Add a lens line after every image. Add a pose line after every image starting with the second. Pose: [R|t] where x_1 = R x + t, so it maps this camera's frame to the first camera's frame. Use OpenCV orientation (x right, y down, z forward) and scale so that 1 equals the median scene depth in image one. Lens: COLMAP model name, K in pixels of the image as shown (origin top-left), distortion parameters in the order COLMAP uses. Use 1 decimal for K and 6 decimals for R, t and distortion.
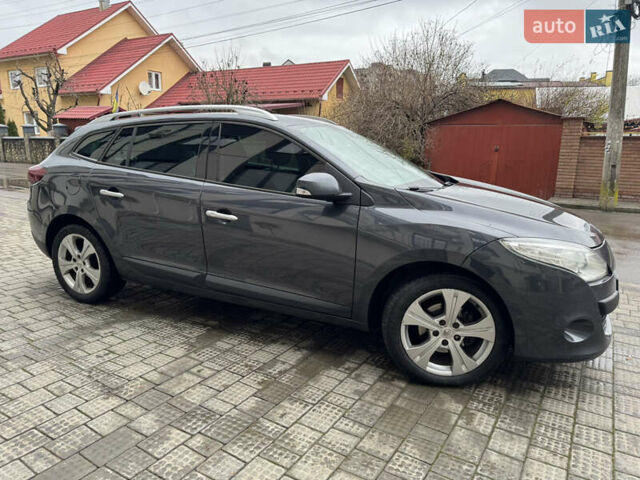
lens RADIAL K [[453.4, 0, 317.1], [0, 453.4, 241.8], [0, 0, 1]] dist [0.031404, -0.039252]
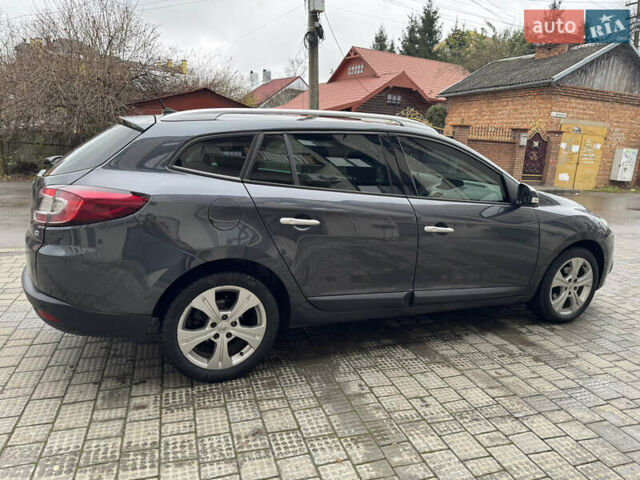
lens RADIAL K [[453.4, 0, 317.1], [0, 453.4, 241.8], [0, 0, 1]] dist [0.031404, -0.039252]
pose [[0.638737, -0.154155, 0.753824, -1.256807], [0.117723, 0.987769, 0.102246, -0.181963], [-0.760366, 0.023434, 0.649072, 0.590698]]
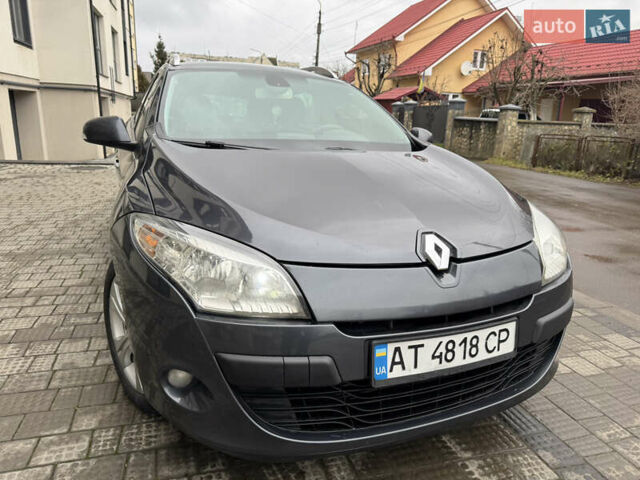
lens RADIAL K [[453.4, 0, 317.1], [0, 453.4, 241.8], [0, 0, 1]] dist [0.031404, -0.039252]
pose [[0.750177, 0.186676, -0.634340, 0.860552], [-0.166426, 0.981744, 0.092095, -0.057497], [0.639951, 0.036483, 0.767549, 0.552366]]
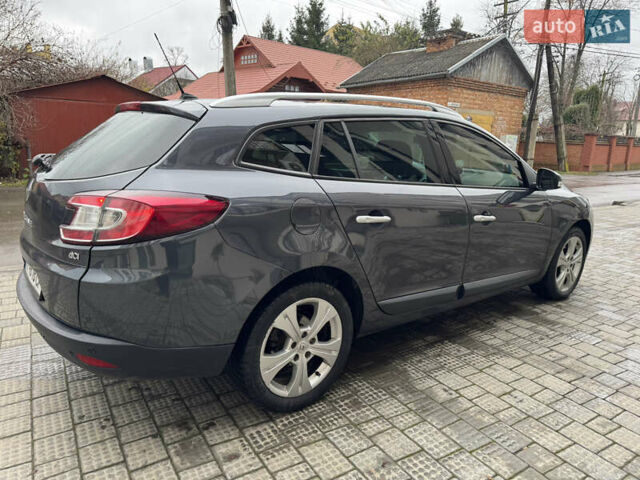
lens RADIAL K [[456.1, 0, 317.4], [0, 456.1, 239.6], [0, 0, 1]] dist [0.035613, -0.044866]
pose [[0.432341, -0.201662, 0.878871, -1.367170], [0.158802, 0.976465, 0.145937, -0.235682], [-0.887617, 0.076472, 0.454190, 0.941808]]
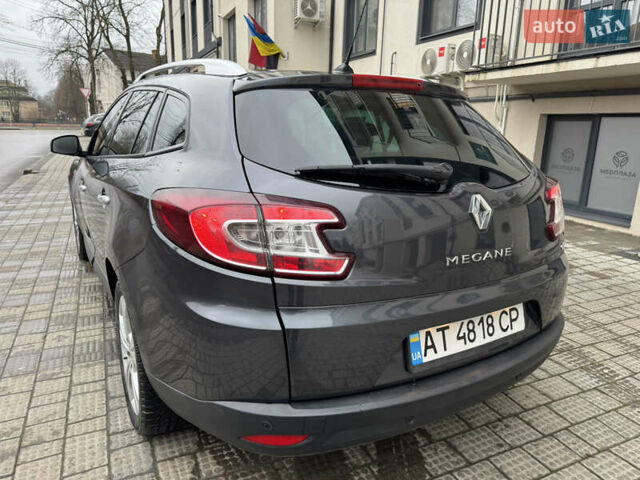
lens RADIAL K [[453.4, 0, 317.1], [0, 453.4, 241.8], [0, 0, 1]] dist [0.031404, -0.039252]
pose [[-0.839986, -0.161730, 0.517945, -0.986486], [0.084811, 0.903682, 0.419721, -0.487805], [-0.535939, 0.396487, -0.745364, 2.237874]]
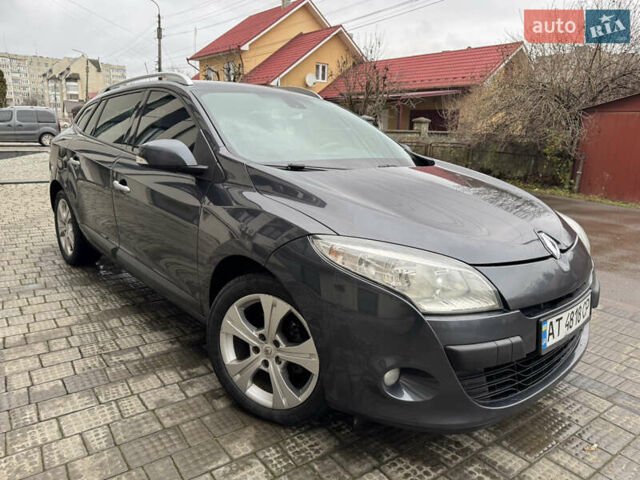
lens RADIAL K [[453.4, 0, 317.1], [0, 453.4, 241.8], [0, 0, 1]] dist [0.031404, -0.039252]
pose [[0.928690, 0.103903, -0.356003, 0.554922], [-0.098250, 0.994582, 0.033977, -0.016674], [0.357604, 0.003423, 0.933867, 0.282201]]
